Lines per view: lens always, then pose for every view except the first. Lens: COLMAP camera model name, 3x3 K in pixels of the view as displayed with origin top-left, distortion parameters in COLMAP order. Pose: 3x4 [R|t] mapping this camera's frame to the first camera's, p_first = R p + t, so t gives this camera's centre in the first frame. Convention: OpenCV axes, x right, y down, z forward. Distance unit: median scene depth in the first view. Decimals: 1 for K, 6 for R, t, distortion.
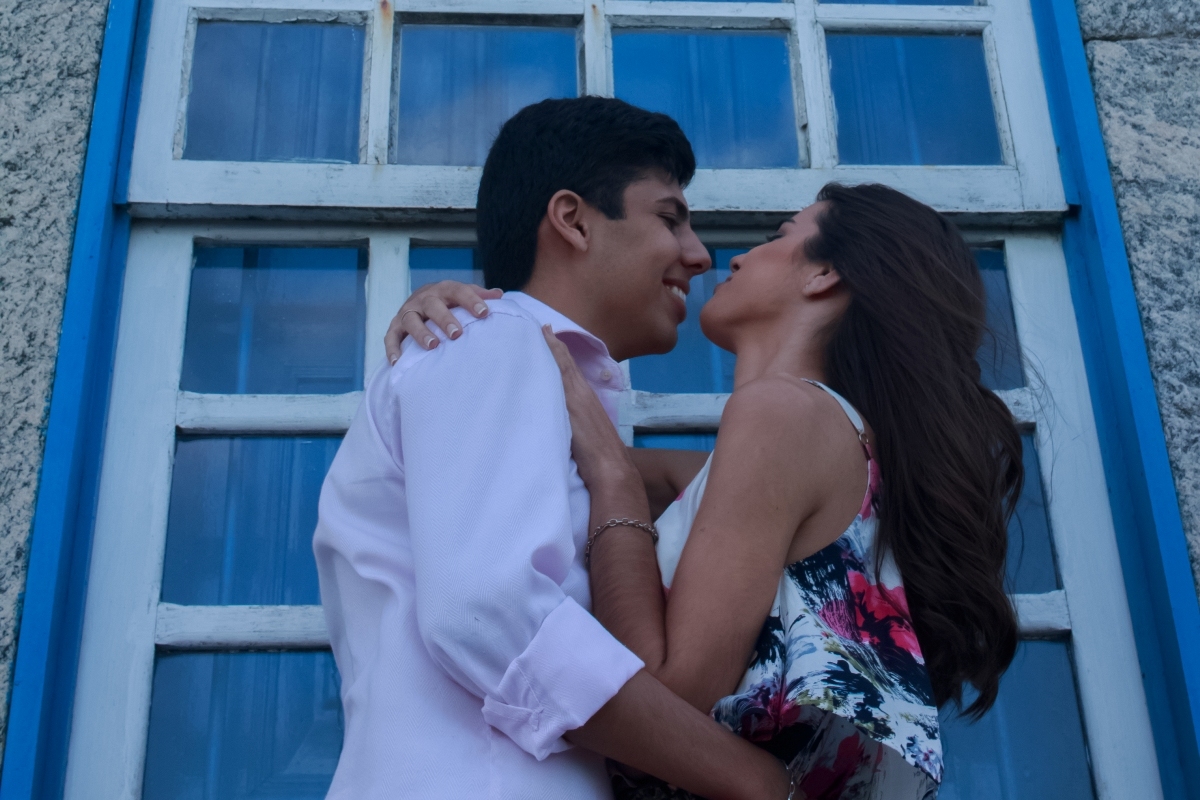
lens RADIAL K [[1854.5, 0, 600.0], [0, 1854.5, 400.0], [0, 0, 1]] dist [-0.240098, 0.486421]
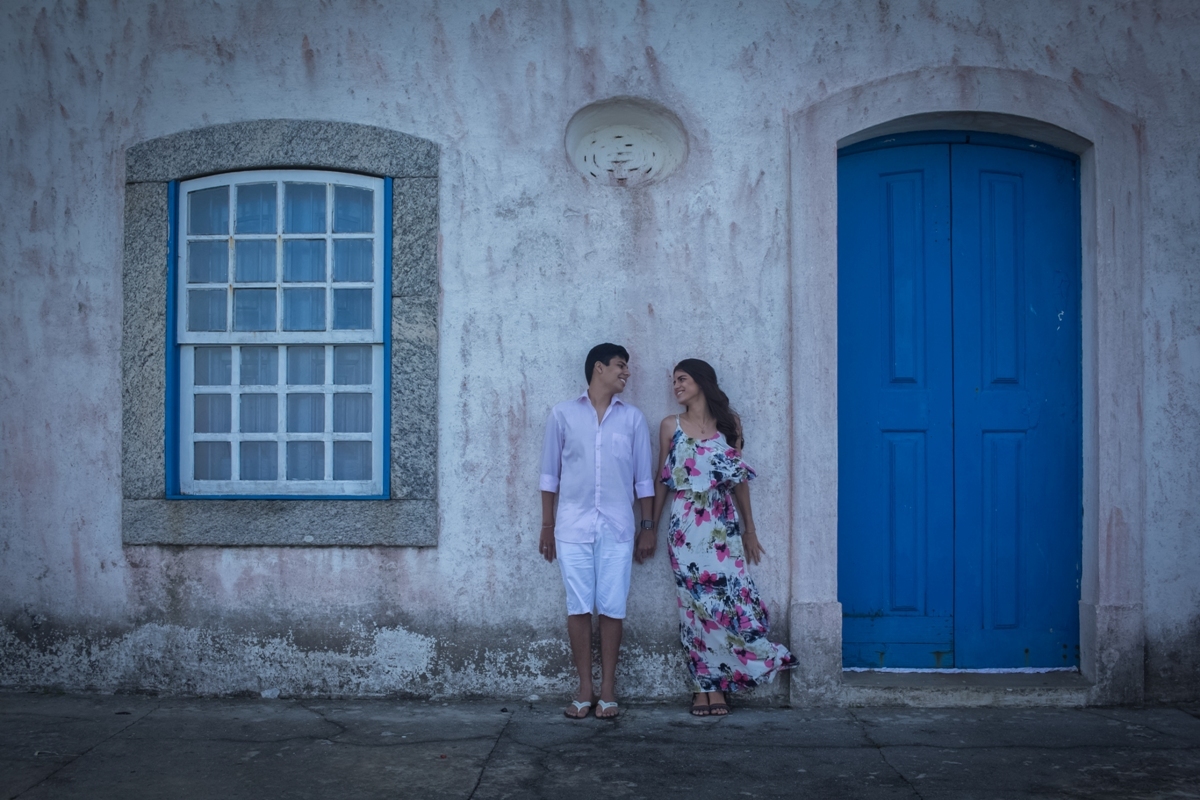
lens RADIAL K [[1854.5, 0, 600.0], [0, 1854.5, 400.0], [0, 0, 1]] dist [-0.240098, 0.486421]
pose [[0.996692, 0.024647, -0.077443, 1.144991], [0.014806, 0.881890, 0.471222, -2.109477], [0.079911, -0.470810, 0.878608, -2.984686]]
